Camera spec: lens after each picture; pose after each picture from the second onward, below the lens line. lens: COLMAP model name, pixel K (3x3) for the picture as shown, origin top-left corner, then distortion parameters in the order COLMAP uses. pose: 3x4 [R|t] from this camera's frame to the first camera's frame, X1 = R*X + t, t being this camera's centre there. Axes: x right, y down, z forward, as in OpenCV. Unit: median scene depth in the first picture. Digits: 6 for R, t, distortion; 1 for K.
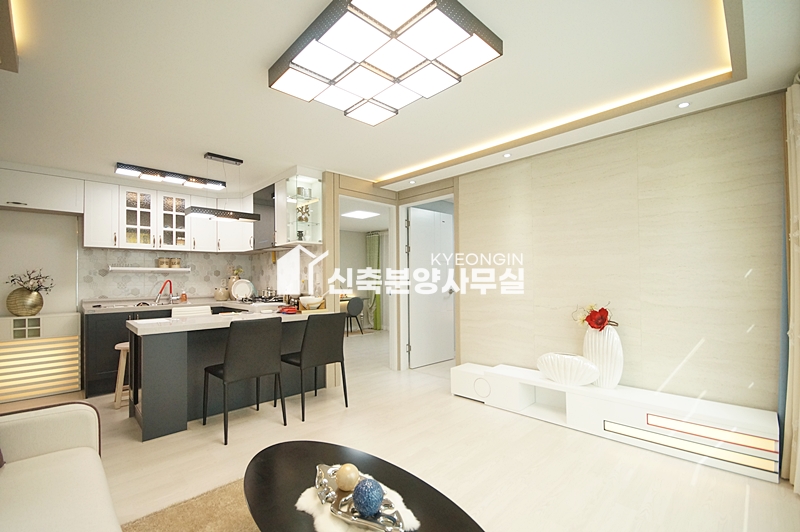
lens RADIAL K [[346.4, 0, 397.1], [0, 346.4, 270.3], [0, 0, 1]] dist [-0.004289, -0.000401]
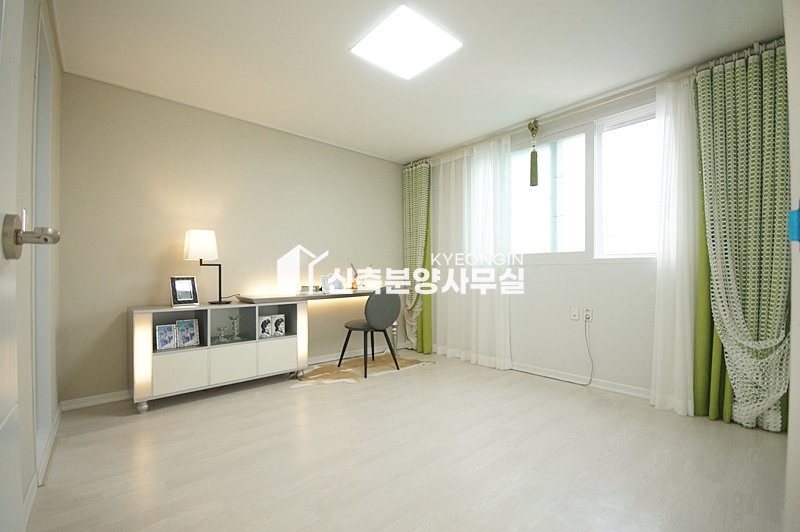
lens RADIAL K [[346.4, 0, 402.0], [0, 346.4, 270.6], [0, 0, 1]] dist [-0.004289, -0.000401]
pose [[0.998896, 0.006400, -0.046539, -0.029768], [-0.005585, 0.999829, 0.017621, 0.018736], [0.046644, -0.017341, 0.998761, 0.219194]]
